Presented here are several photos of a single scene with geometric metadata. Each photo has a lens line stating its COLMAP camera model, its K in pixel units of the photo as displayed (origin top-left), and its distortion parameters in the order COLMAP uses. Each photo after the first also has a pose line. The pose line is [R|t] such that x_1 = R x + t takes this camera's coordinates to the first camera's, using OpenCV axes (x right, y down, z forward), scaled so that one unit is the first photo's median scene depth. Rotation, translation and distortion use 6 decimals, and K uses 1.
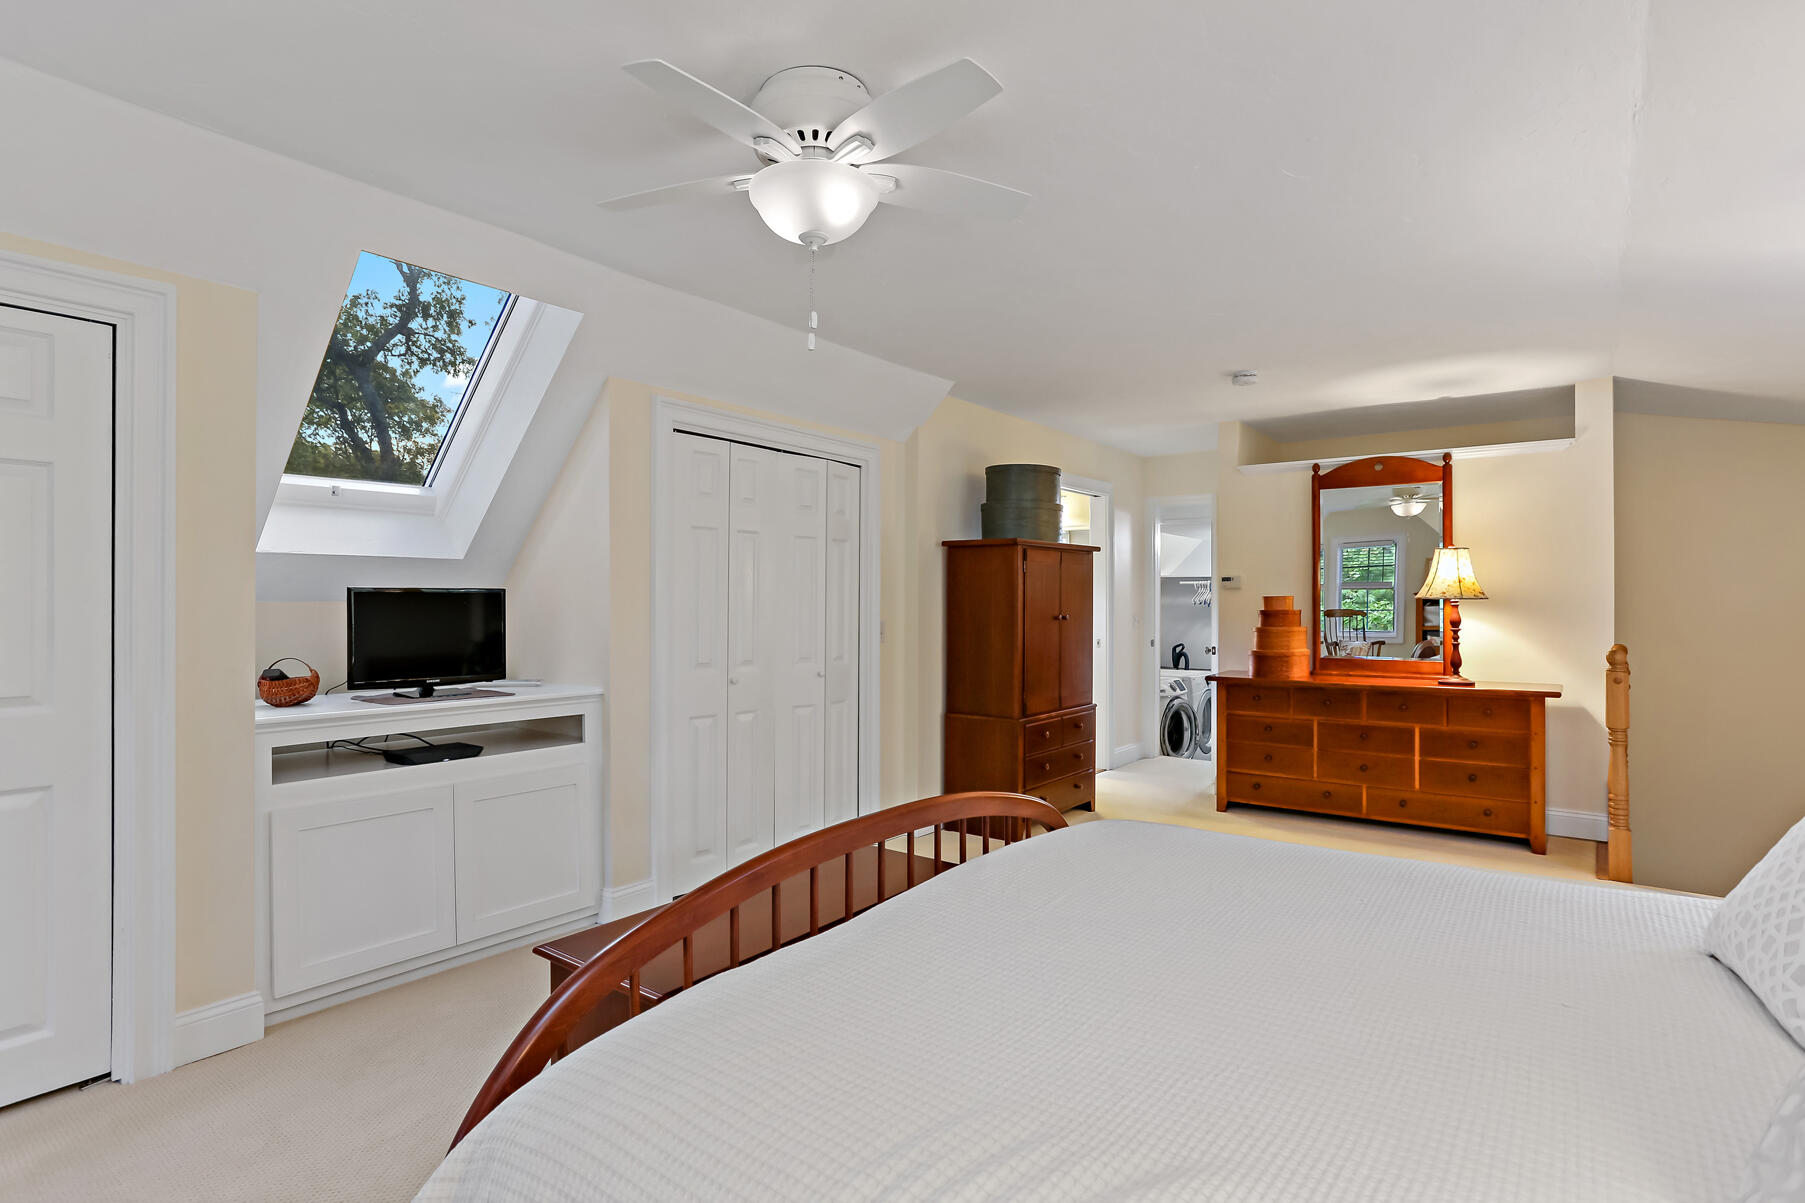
lens RADIAL K [[928.0, 0, 902.1], [0, 928.0, 607.3], [0, 0, 1]] dist [-0.001285, 0.000154]
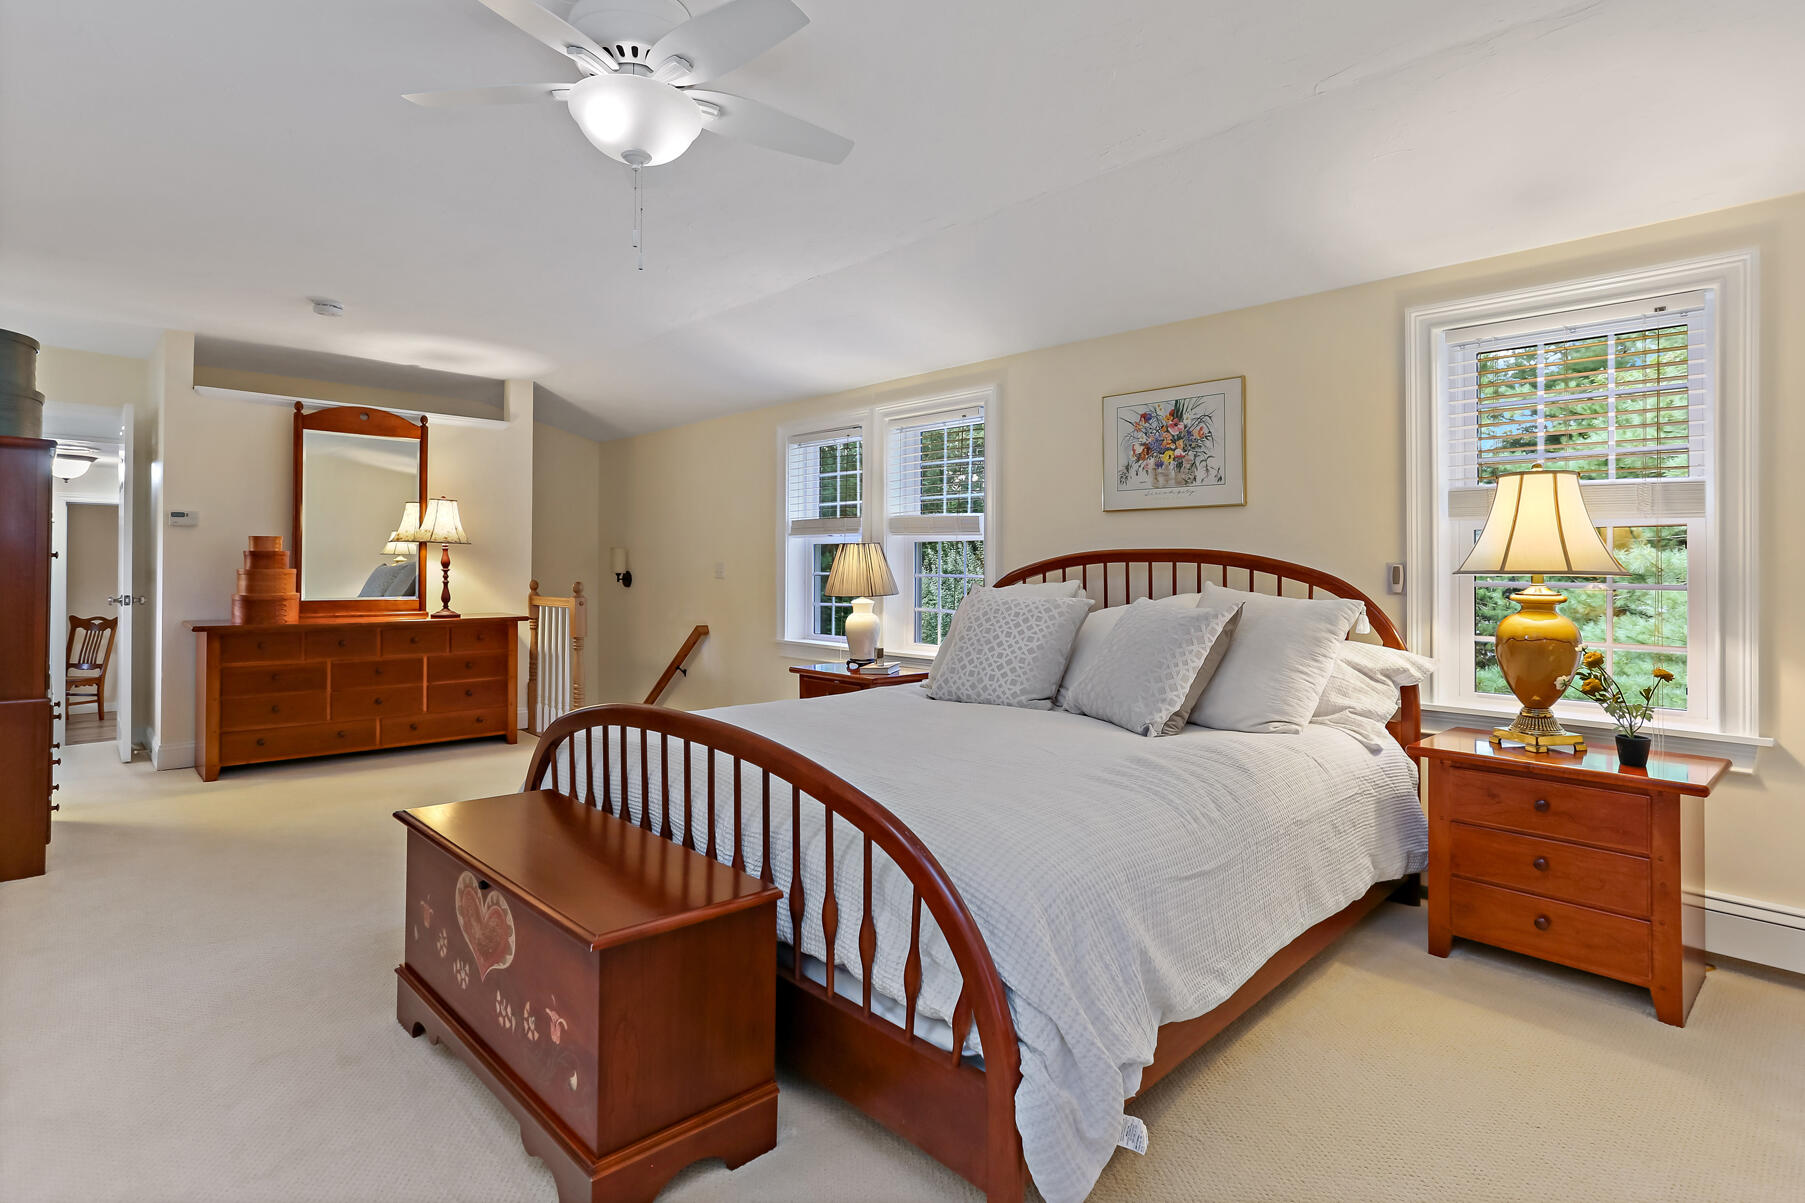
lens RADIAL K [[928.0, 0, 901.3], [0, 928.0, 582.7], [0, 0, 1]] dist [-0.001285, 0.000154]
pose [[0.162945, -0.005183, 0.986622, -0.428216], [0.002991, 0.999984, 0.004759, 0.033677], [-0.986631, 0.002176, 0.162958, 0.230415]]
